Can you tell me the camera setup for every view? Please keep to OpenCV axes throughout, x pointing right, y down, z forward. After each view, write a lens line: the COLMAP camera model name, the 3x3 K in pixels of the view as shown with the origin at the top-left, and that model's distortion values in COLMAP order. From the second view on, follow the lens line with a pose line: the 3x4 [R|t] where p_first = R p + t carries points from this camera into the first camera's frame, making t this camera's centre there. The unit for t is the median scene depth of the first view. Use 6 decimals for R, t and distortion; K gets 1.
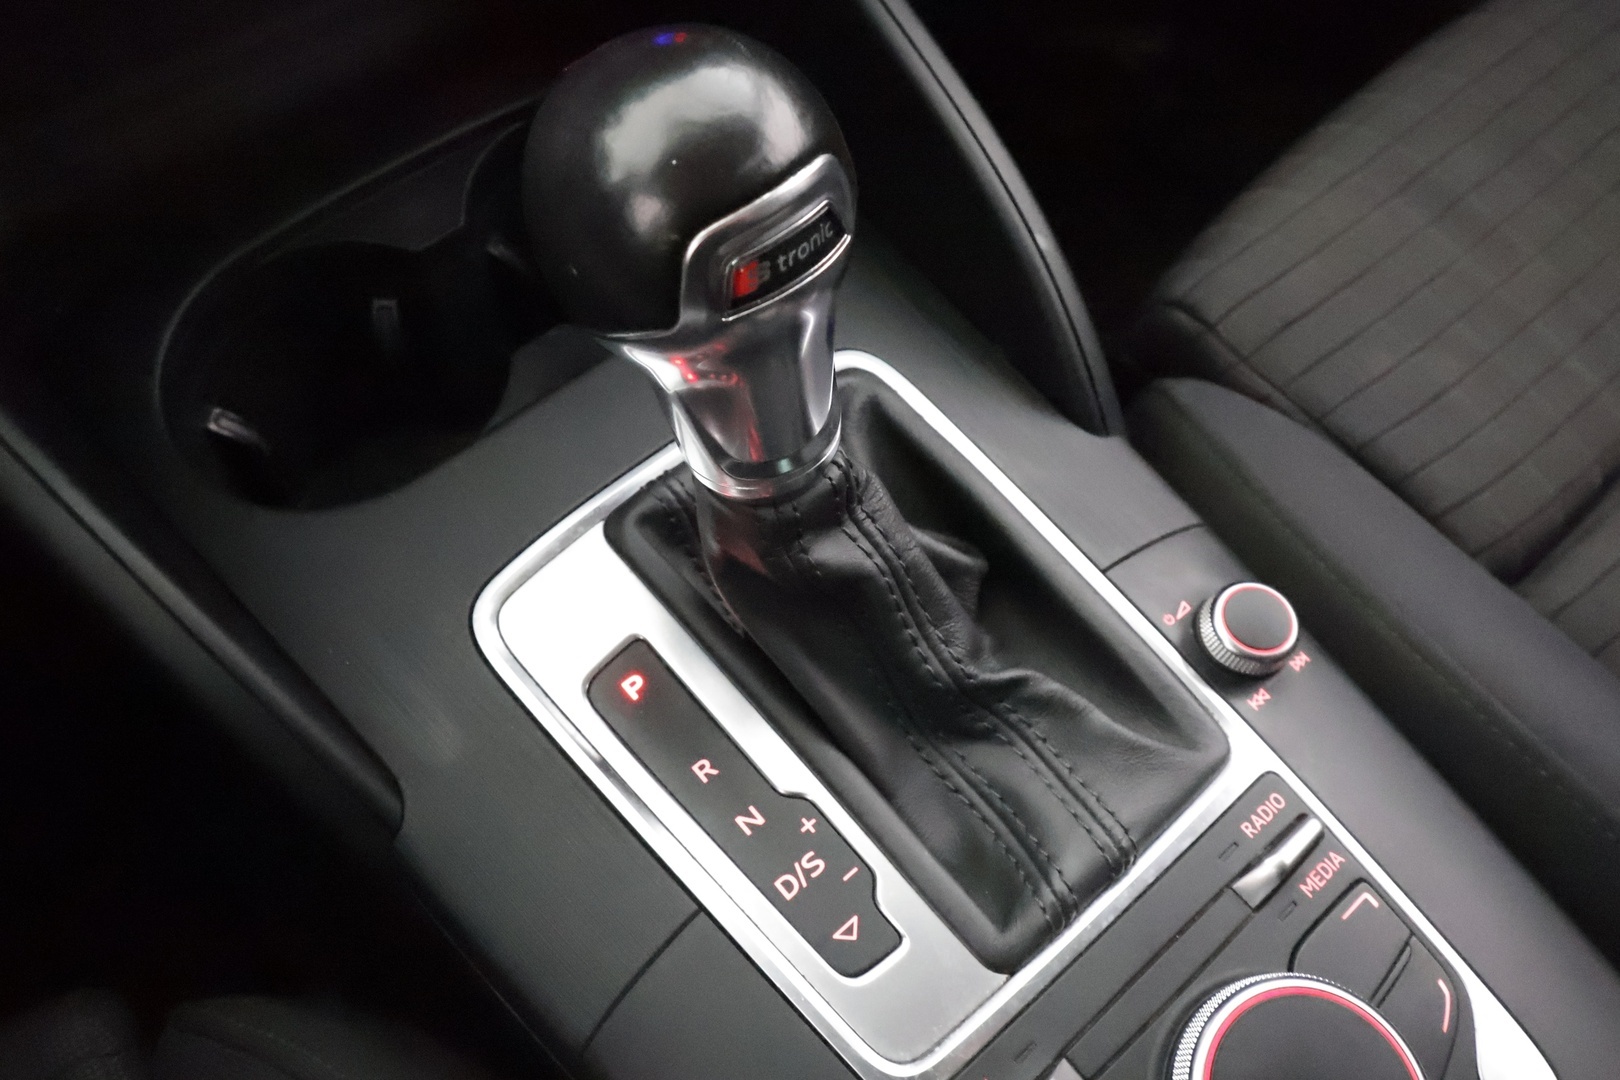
lens RADIAL K [[1290.2, 0, 797.4], [0, 1290.2, 548.3], [0, 0, 1]] dist [0.015764, -0.000967]
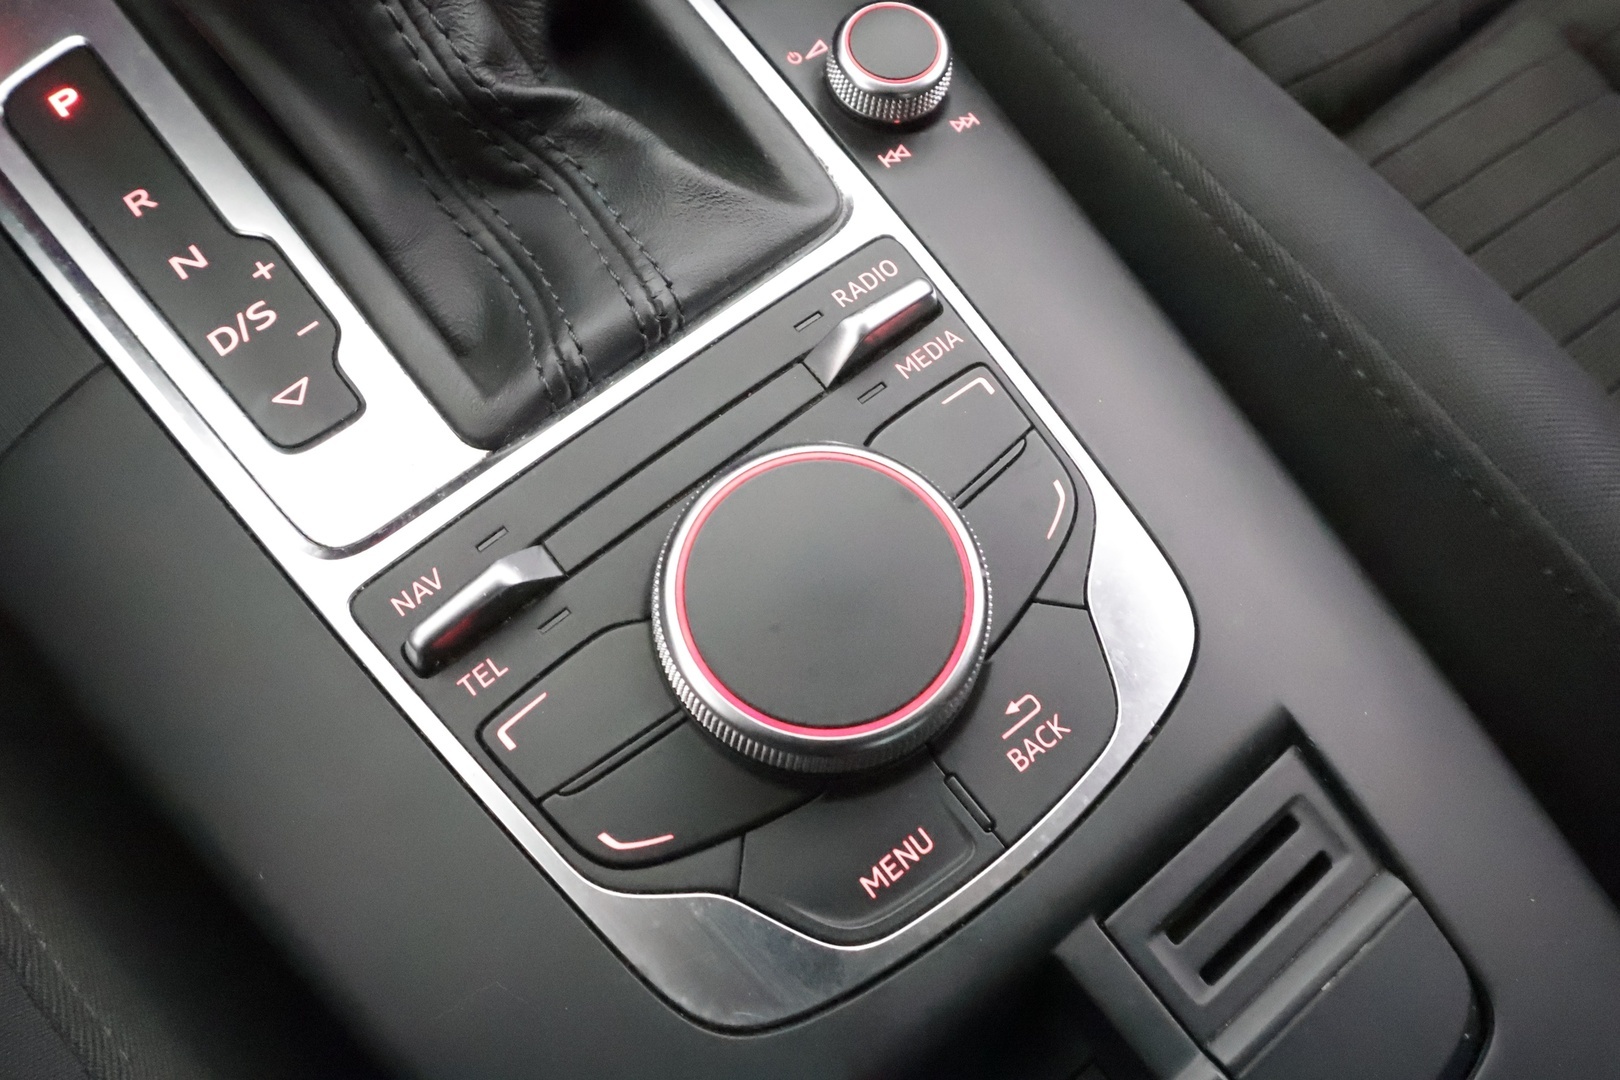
lens RADIAL K [[1290.2, 0, 818.4], [0, 1290.2, 544.1], [0, 0, 1]] dist [0.015764, -0.000967]
pose [[0.999386, 0.030881, -0.016580, 0.352988], [-0.028556, 0.991649, 0.125767, 0.266974], [0.020325, -0.125217, 0.991921, 0.218916]]
